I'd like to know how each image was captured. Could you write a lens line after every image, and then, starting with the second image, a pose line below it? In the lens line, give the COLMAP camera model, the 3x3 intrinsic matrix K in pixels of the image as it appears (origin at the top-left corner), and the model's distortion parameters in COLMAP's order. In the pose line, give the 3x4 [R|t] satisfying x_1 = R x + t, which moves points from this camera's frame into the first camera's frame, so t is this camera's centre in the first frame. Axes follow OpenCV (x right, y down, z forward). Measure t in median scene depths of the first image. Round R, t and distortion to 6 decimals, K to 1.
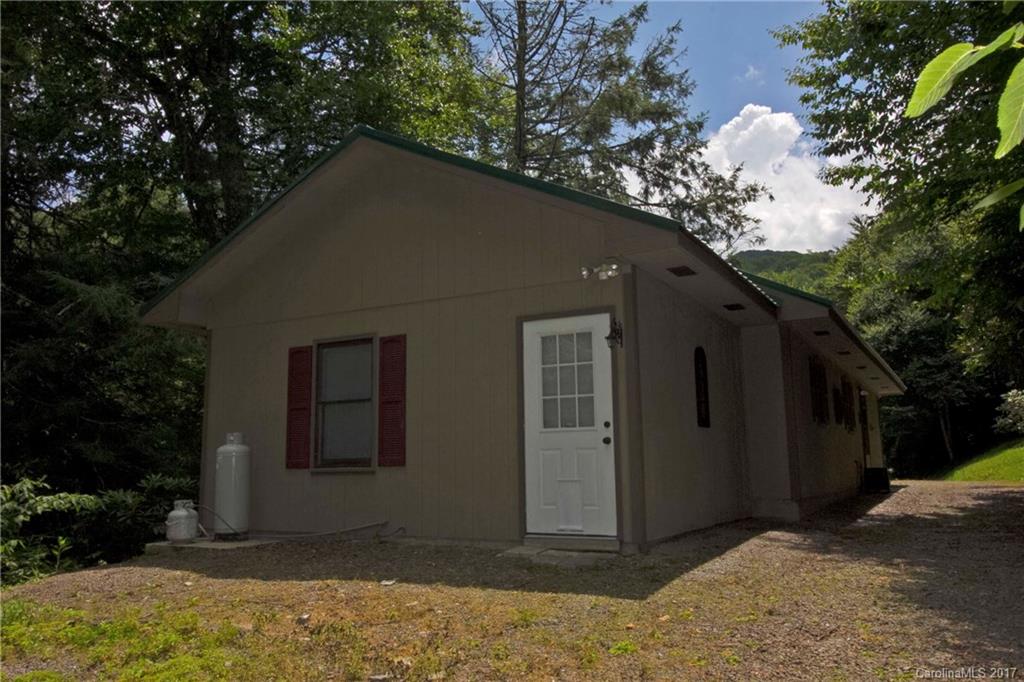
lens RADIAL K [[807.5, 0, 513.6], [0, 807.5, 344.3], [0, 0, 1]] dist [0.012934, 0.003878]
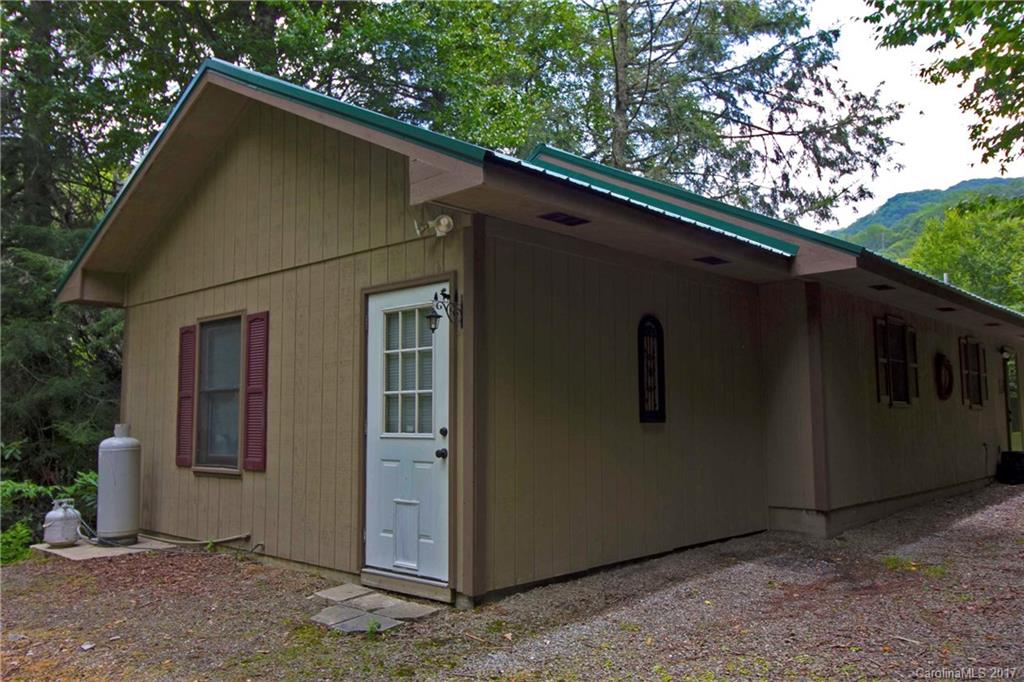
lens RADIAL K [[810.1, 0, 511.0], [0, 810.1, 336.3], [0, 0, 1]] dist [0.005413, -0.000911]
pose [[0.970541, -0.016513, -0.240368, 0.223587], [0.028868, 0.998431, 0.047973, -0.014234], [0.239198, -0.053499, 0.969496, 0.183943]]
